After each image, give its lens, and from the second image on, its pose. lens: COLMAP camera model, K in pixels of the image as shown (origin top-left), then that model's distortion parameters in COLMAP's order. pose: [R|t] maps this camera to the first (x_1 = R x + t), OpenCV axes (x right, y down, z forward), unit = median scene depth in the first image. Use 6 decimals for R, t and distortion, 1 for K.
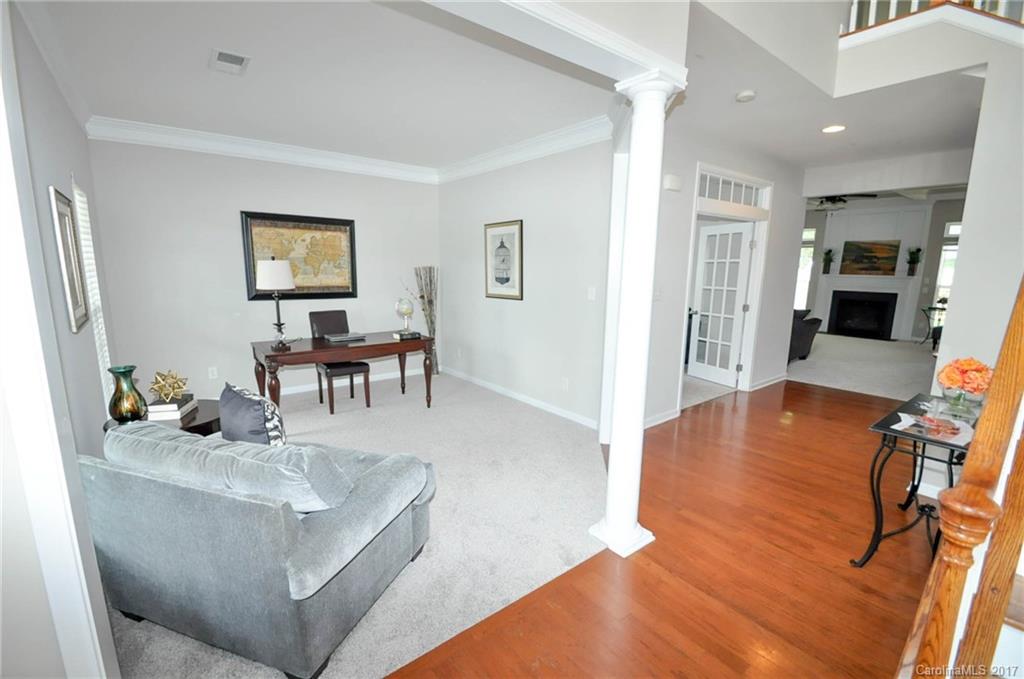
lens RADIAL K [[448.4, 0, 518.2], [0, 448.4, 341.5], [0, 0, 1]] dist [-0.003558, -0.006643]
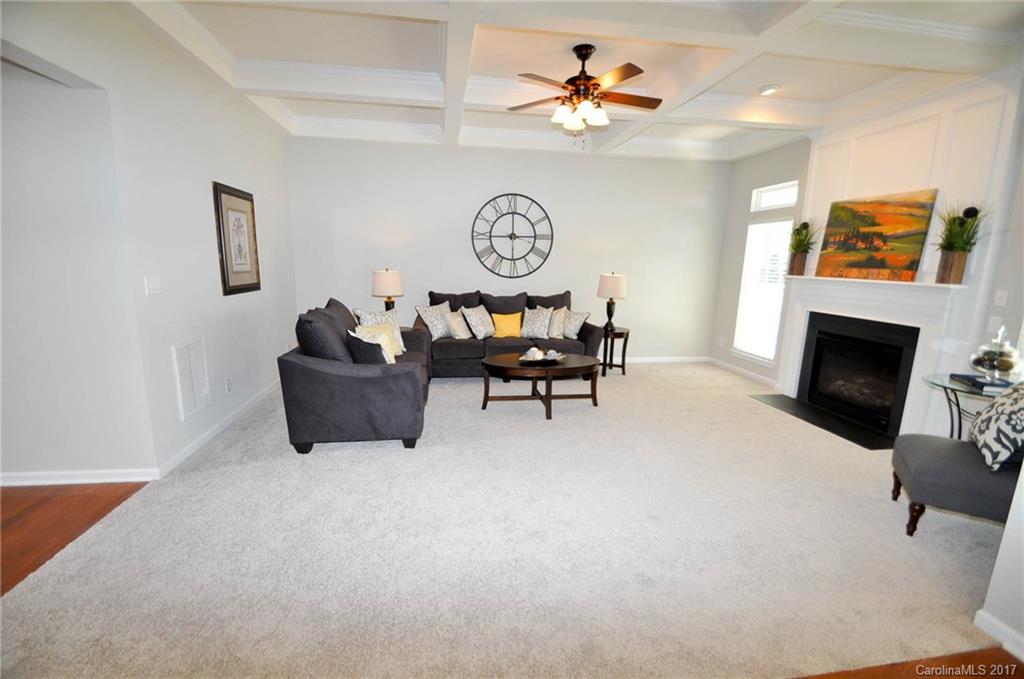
lens RADIAL K [[448.4, 0, 507.0], [0, 448.4, 345.5], [0, 0, 1]] dist [-0.003558, -0.006643]
pose [[0.866167, 0.099945, -0.489658, 0.715670], [-0.095307, 0.994851, 0.034471, -0.070698], [0.490582, 0.016810, 0.871233, 0.479505]]
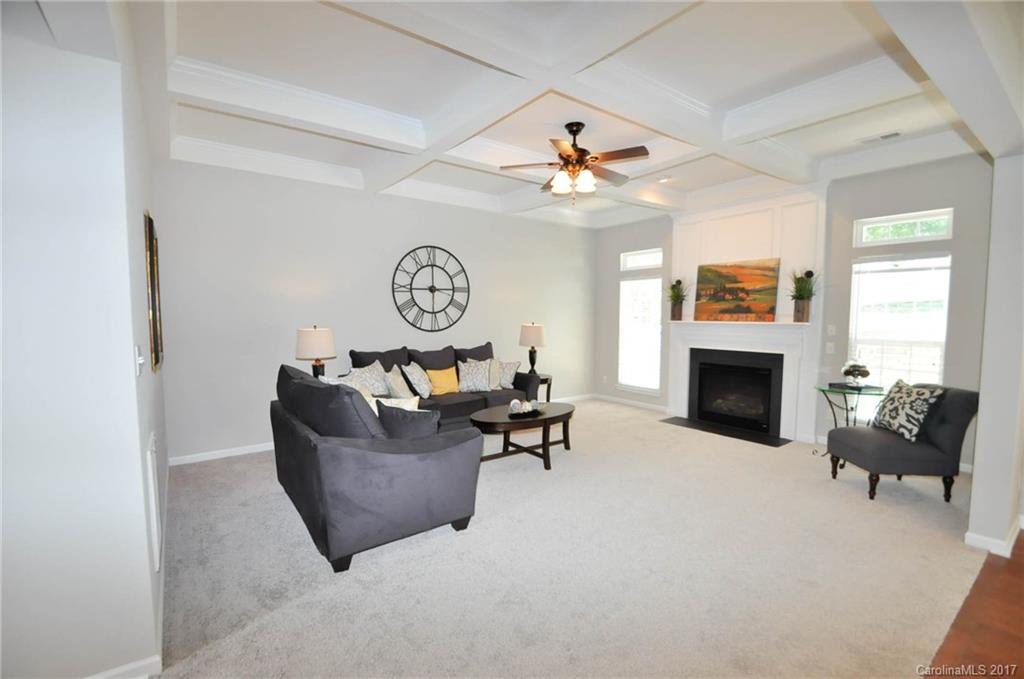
lens RADIAL K [[448.4, 0, 506.5], [0, 448.4, 342.1], [0, 0, 1]] dist [-0.003558, -0.006643]
pose [[0.999360, -0.009090, -0.034602, 0.522820], [0.005225, 0.993896, -0.110194, -0.063183], [0.035393, 0.109943, 0.993308, 0.436969]]
